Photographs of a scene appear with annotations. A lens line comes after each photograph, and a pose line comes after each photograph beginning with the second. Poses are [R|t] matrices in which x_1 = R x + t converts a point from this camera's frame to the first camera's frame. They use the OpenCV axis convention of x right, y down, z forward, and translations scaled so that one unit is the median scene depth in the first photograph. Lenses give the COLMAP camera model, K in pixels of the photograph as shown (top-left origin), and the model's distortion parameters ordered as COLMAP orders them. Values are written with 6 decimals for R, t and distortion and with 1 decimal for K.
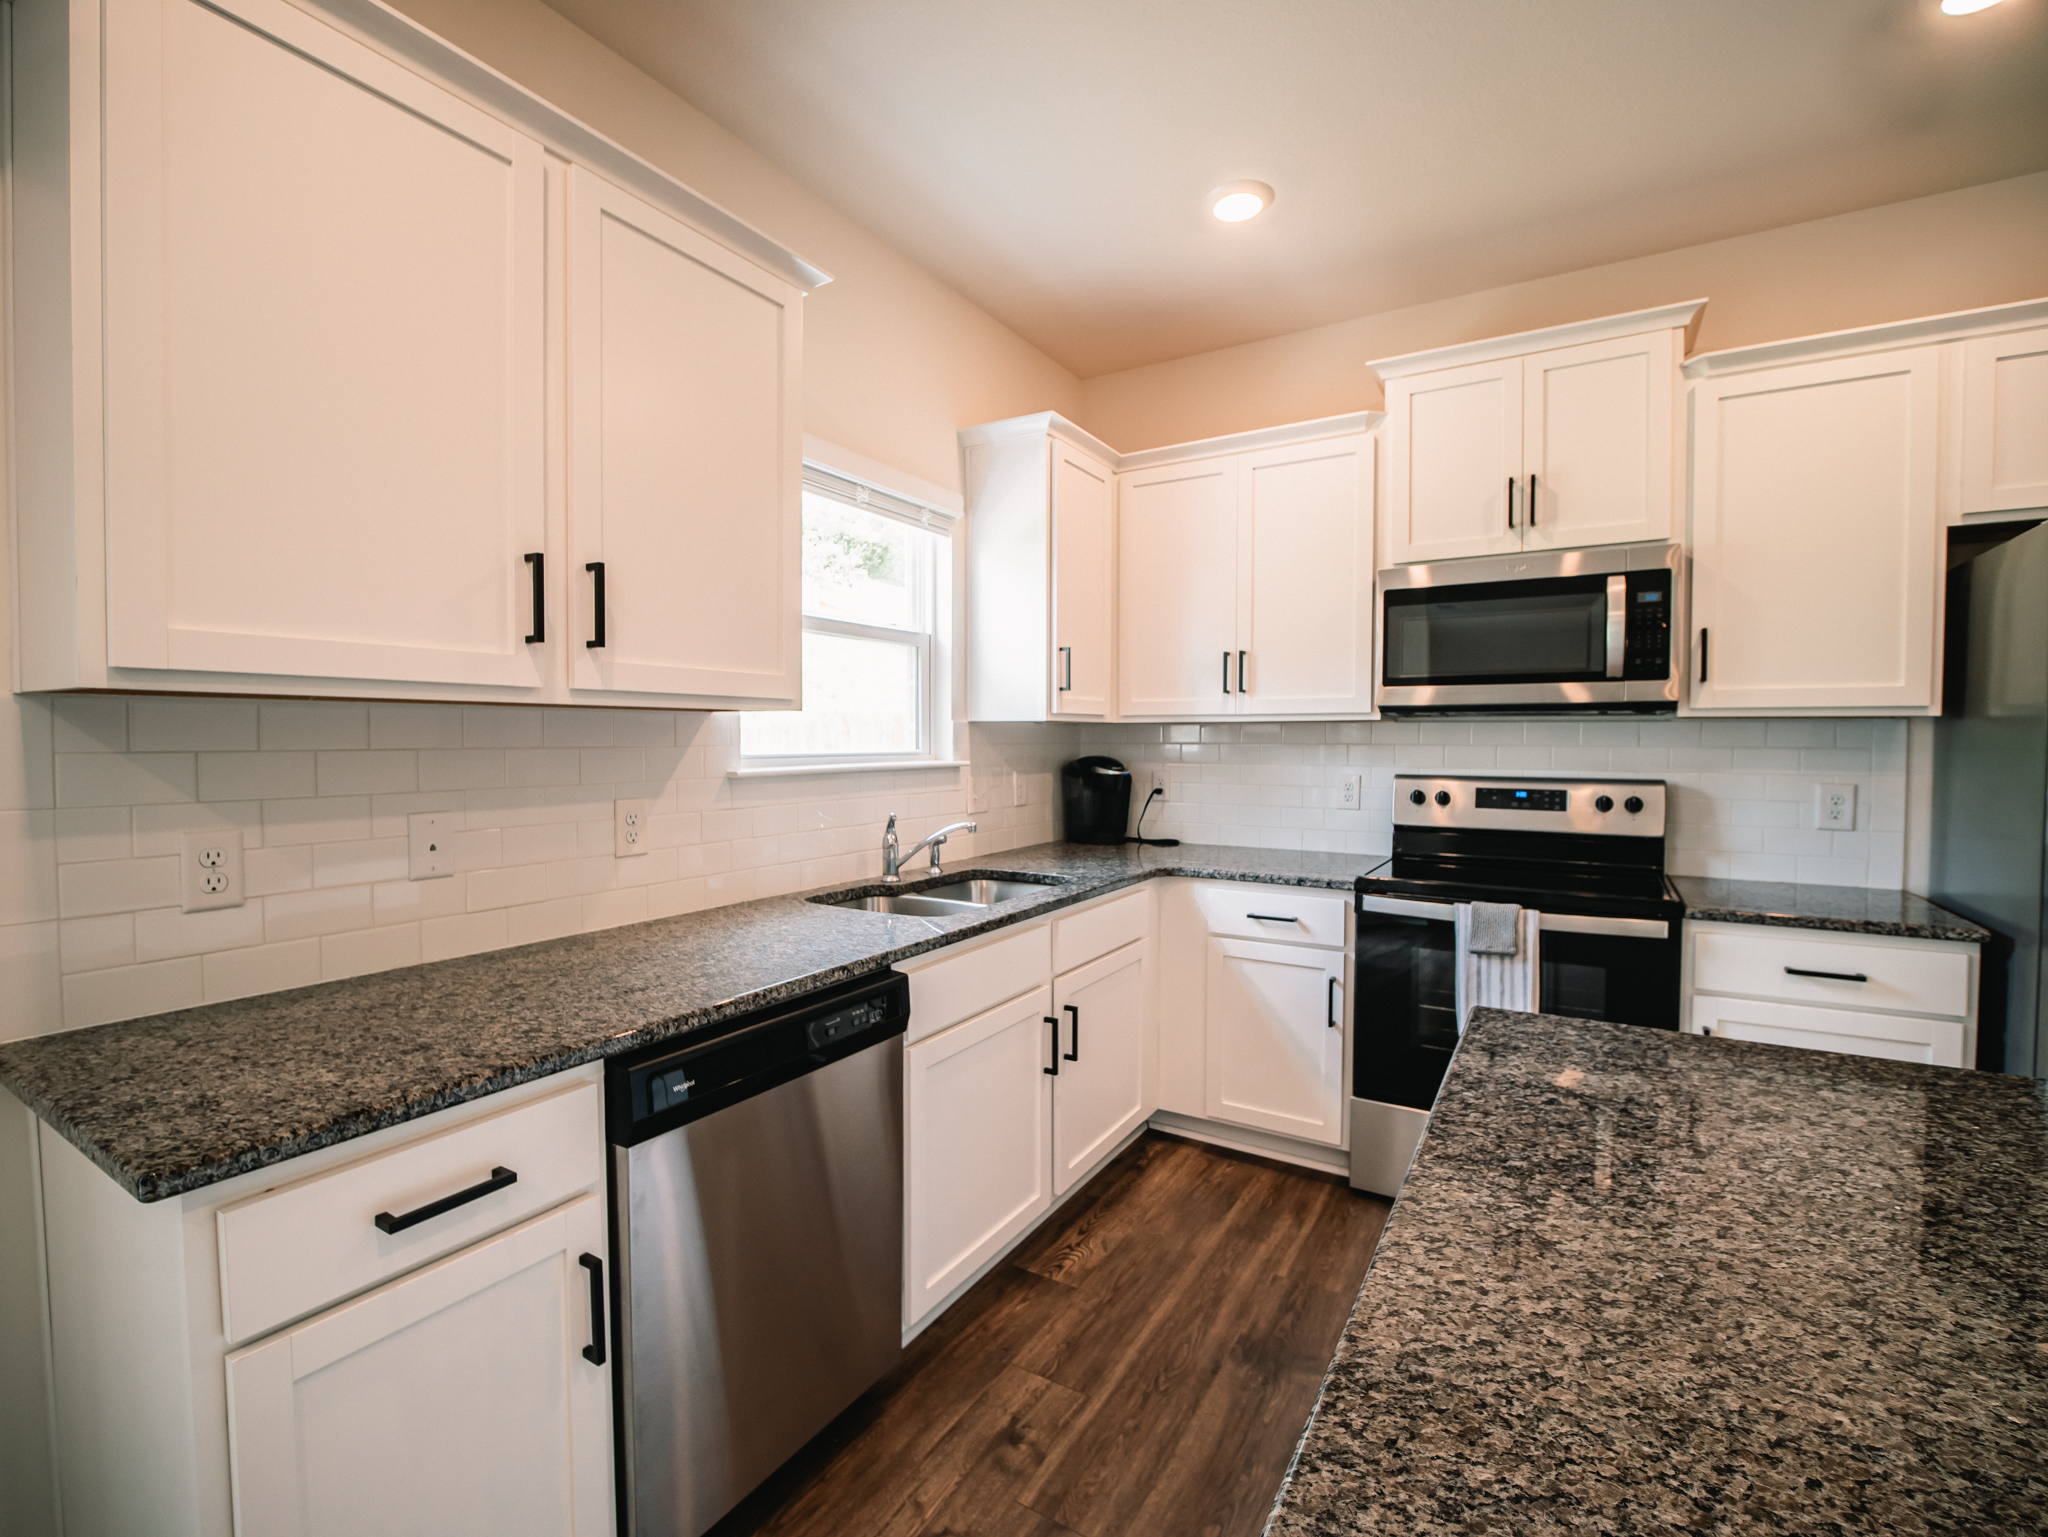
lens RADIAL K [[915.6, 0, 1019.9], [0, 915.6, 764.7], [0, 0, 1]] dist [-0.010080, -0.005549]
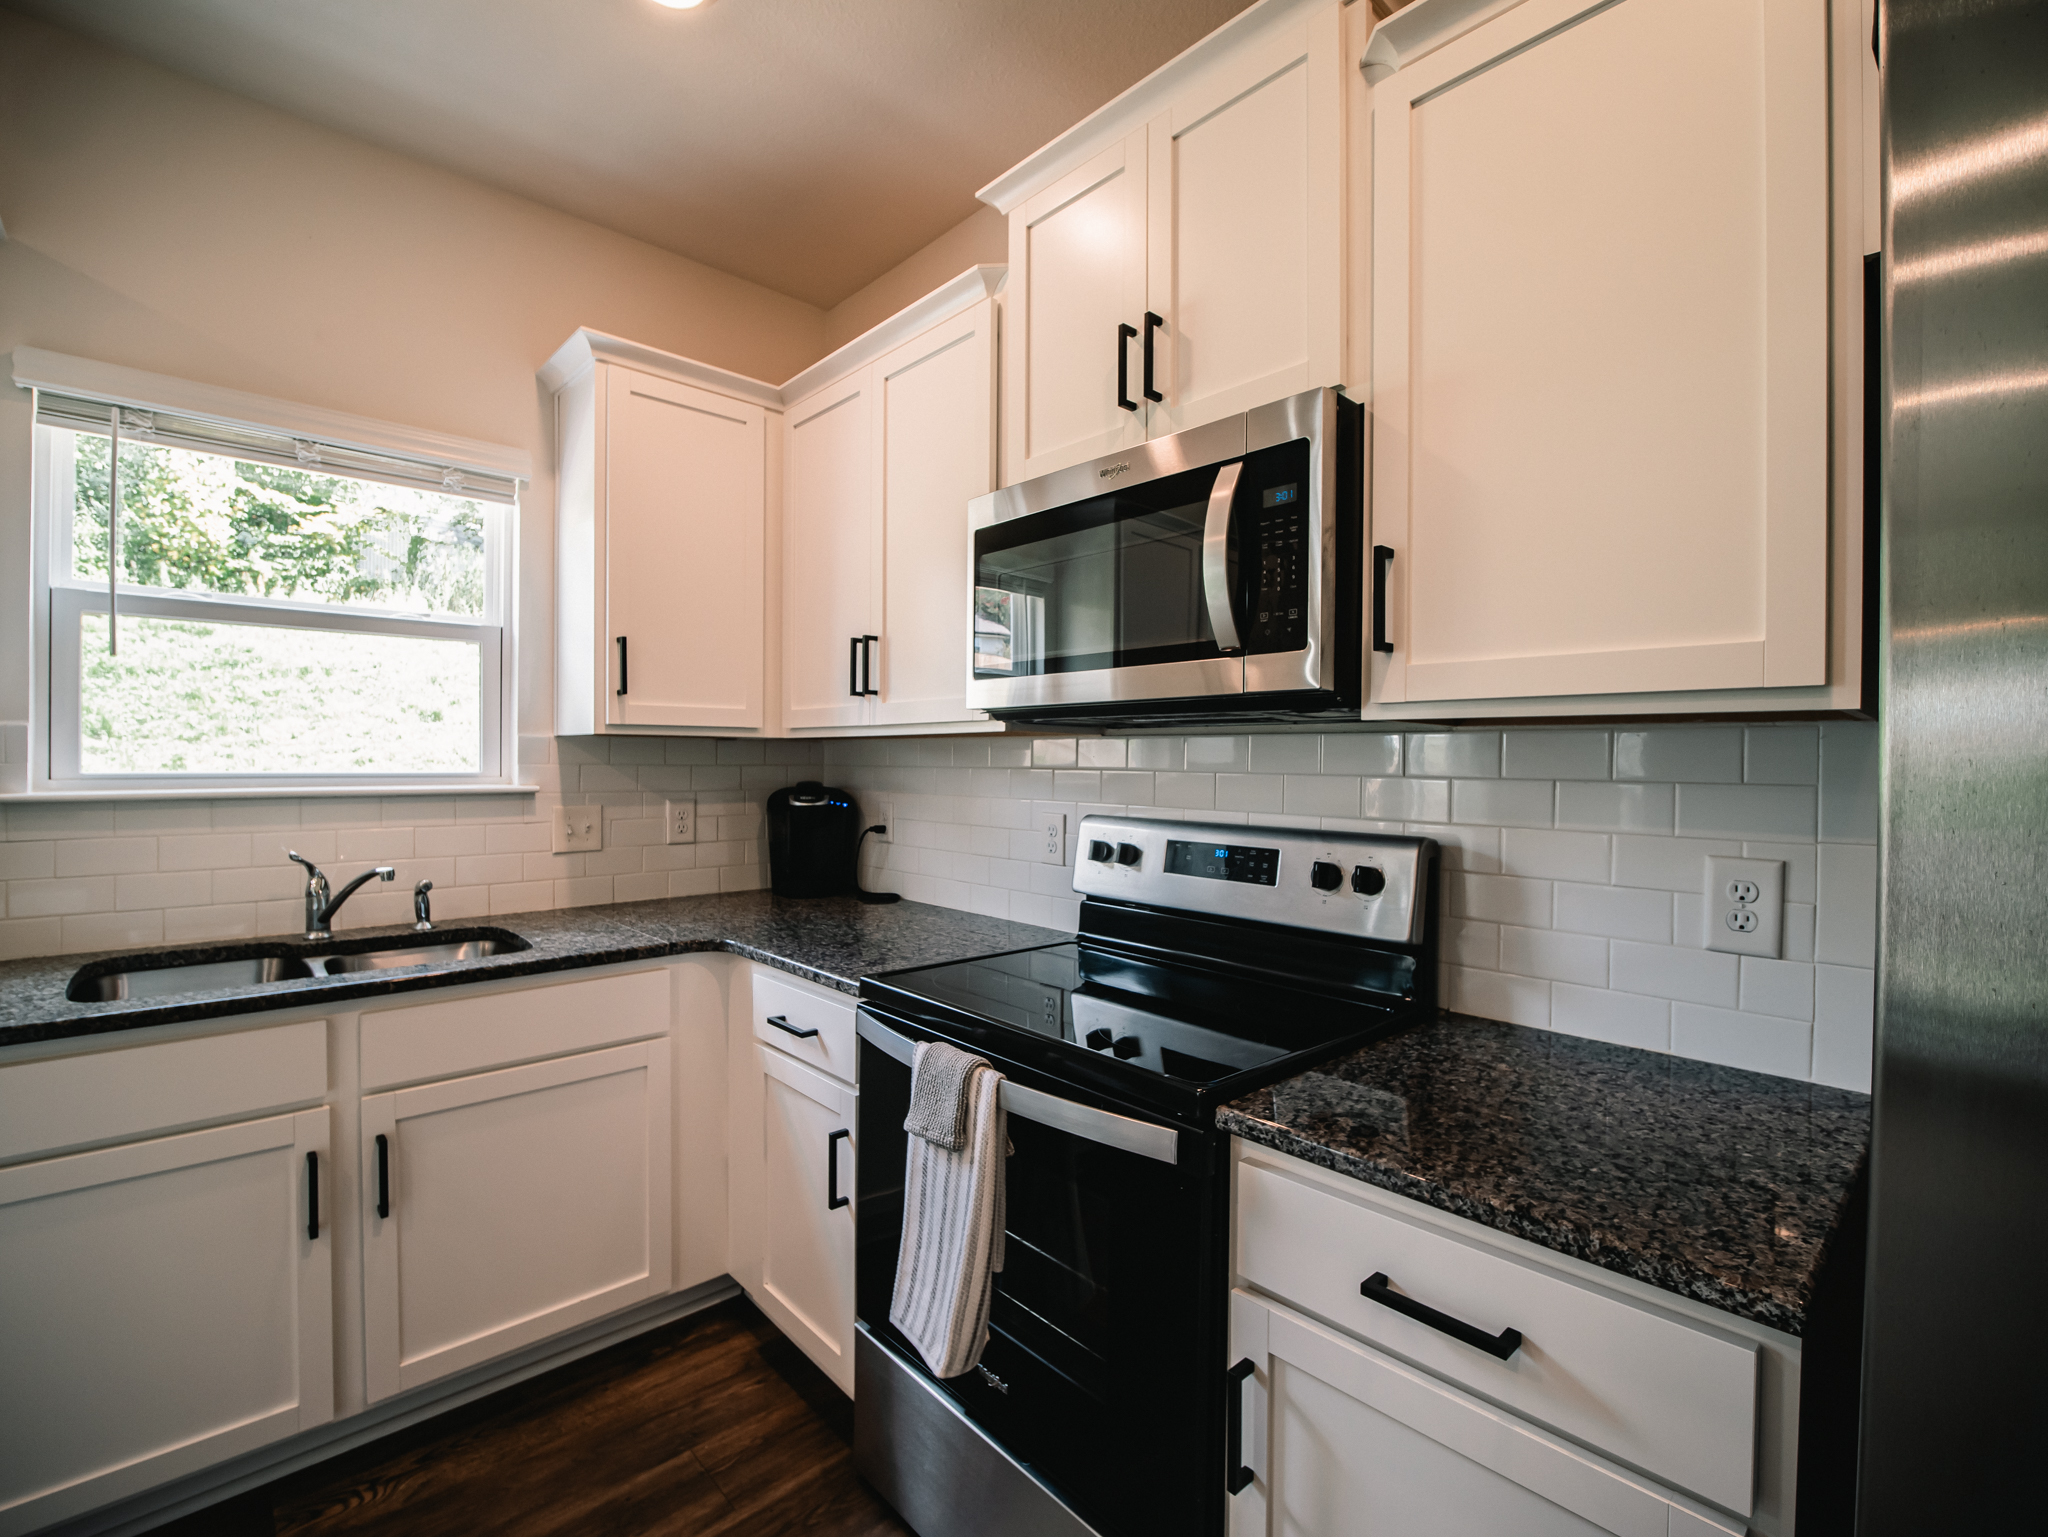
lens RADIAL K [[915.6, 0, 1019.9], [0, 915.6, 764.7], [0, 0, 1]] dist [-0.010080, -0.005549]
pose [[0.960940, 0.006500, -0.276682, 0.631556], [-0.012981, 0.999682, -0.021597, -0.012087], [0.276453, 0.024345, 0.960719, 0.405768]]
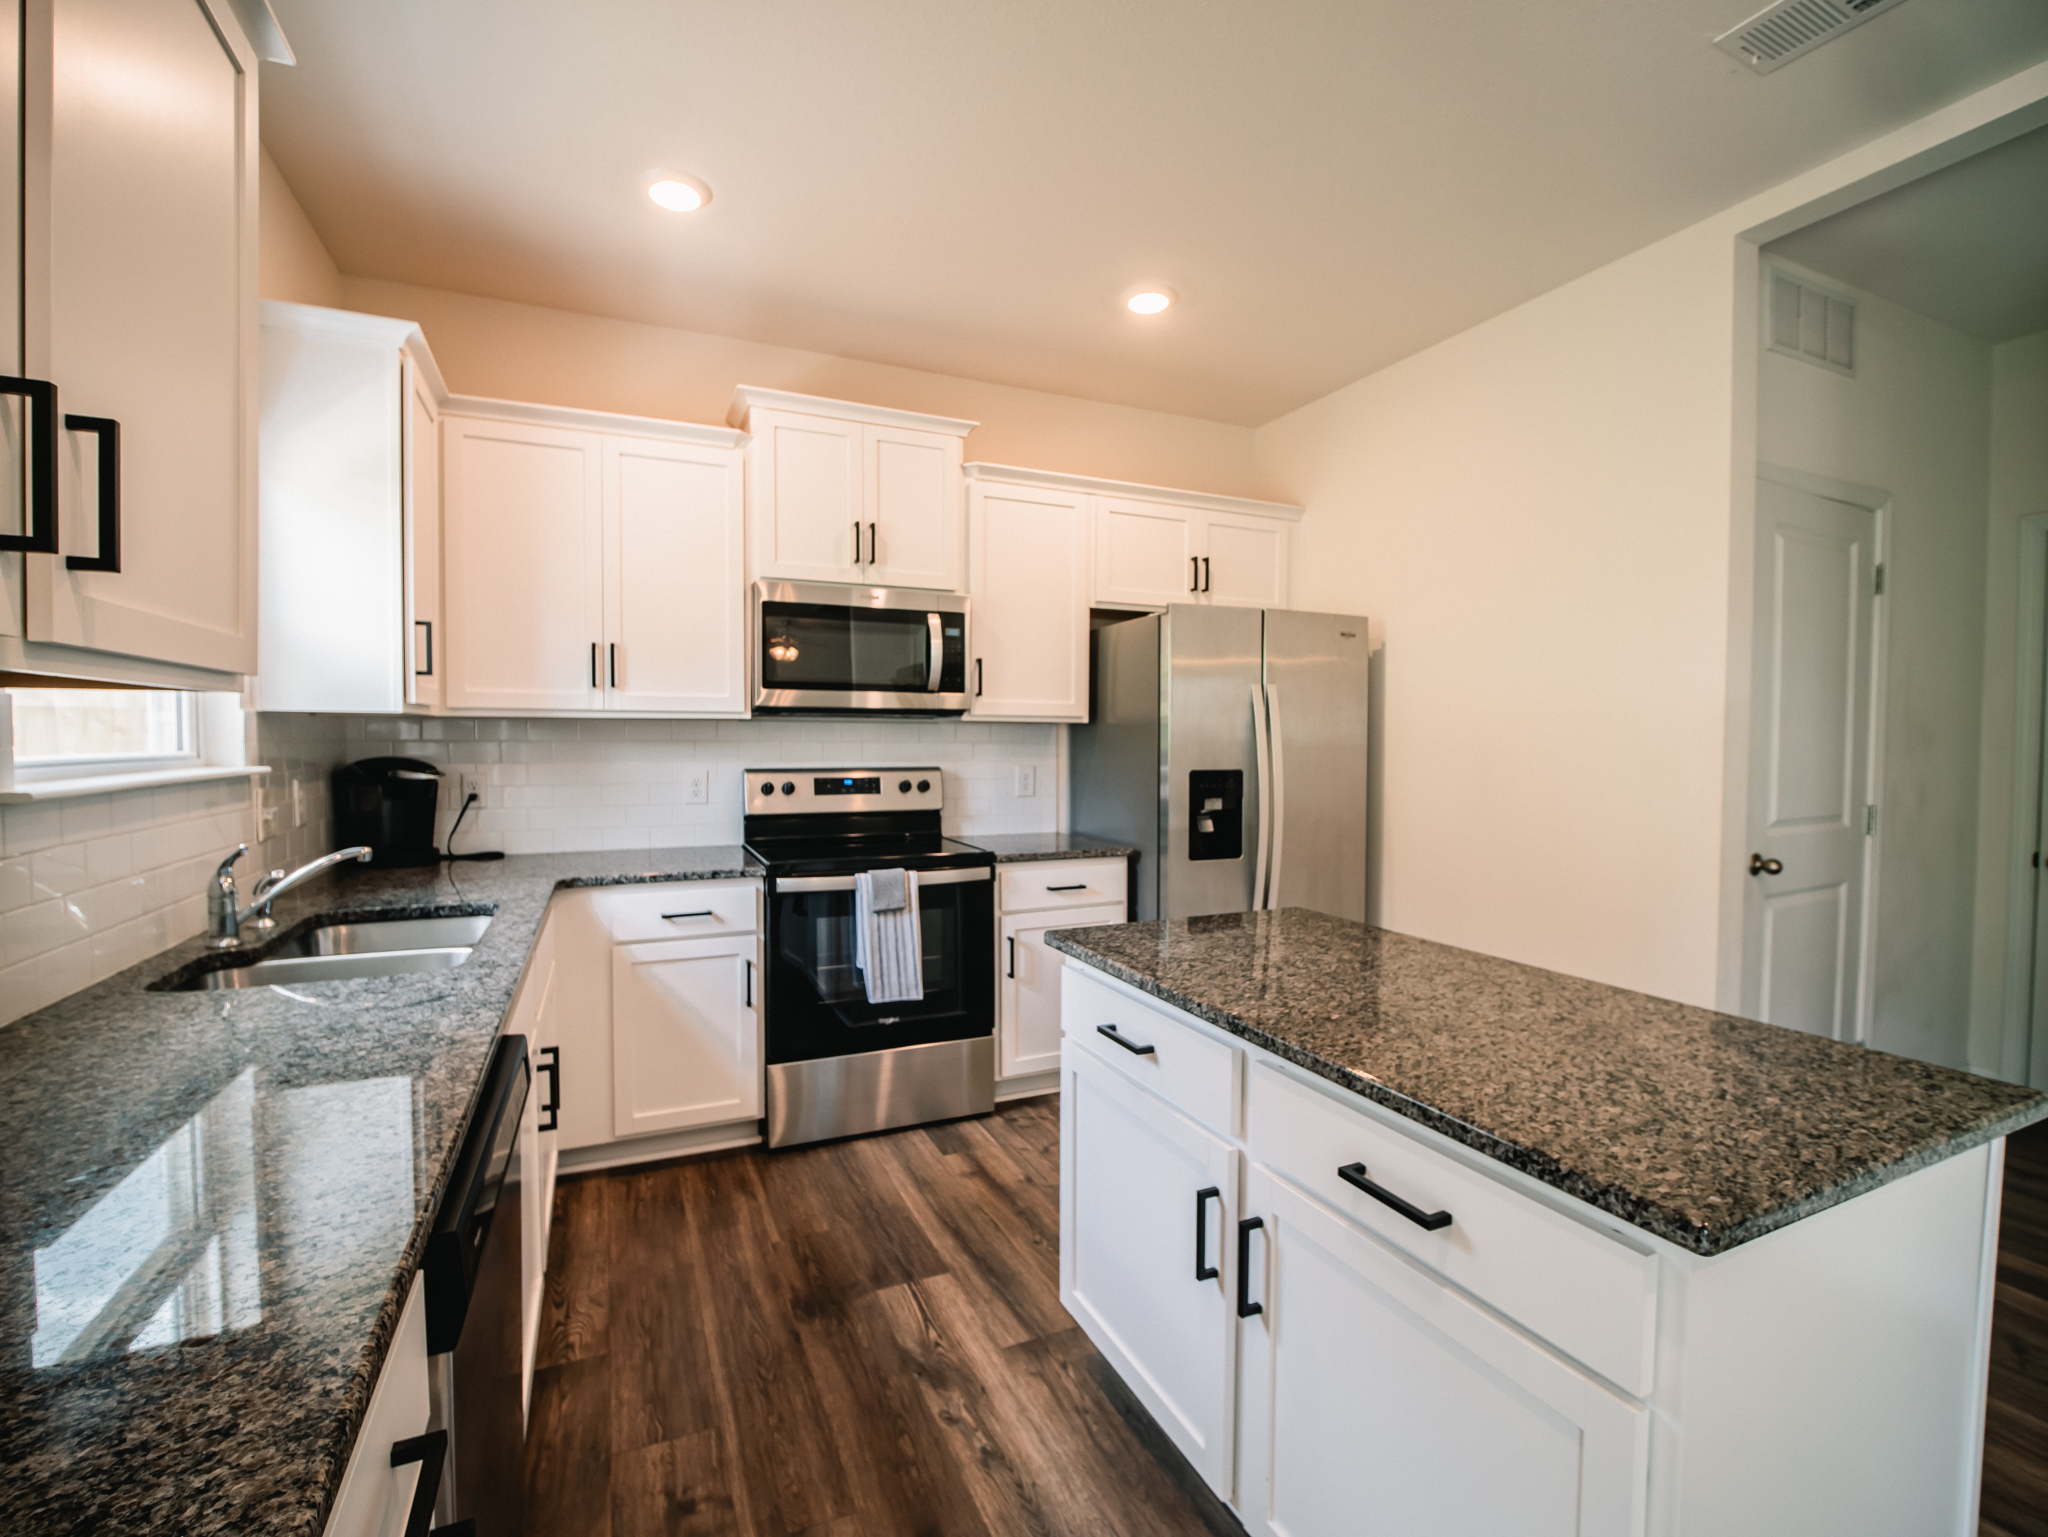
lens RADIAL K [[915.6, 0, 1019.9], [0, 915.6, 764.7], [0, 0, 1]] dist [-0.010080, -0.005549]
pose [[0.566545, -0.024661, 0.823662, -0.345963], [0.021184, 0.999658, 0.015360, -0.004713], [-0.823758, 0.008746, 0.566874, 0.131224]]
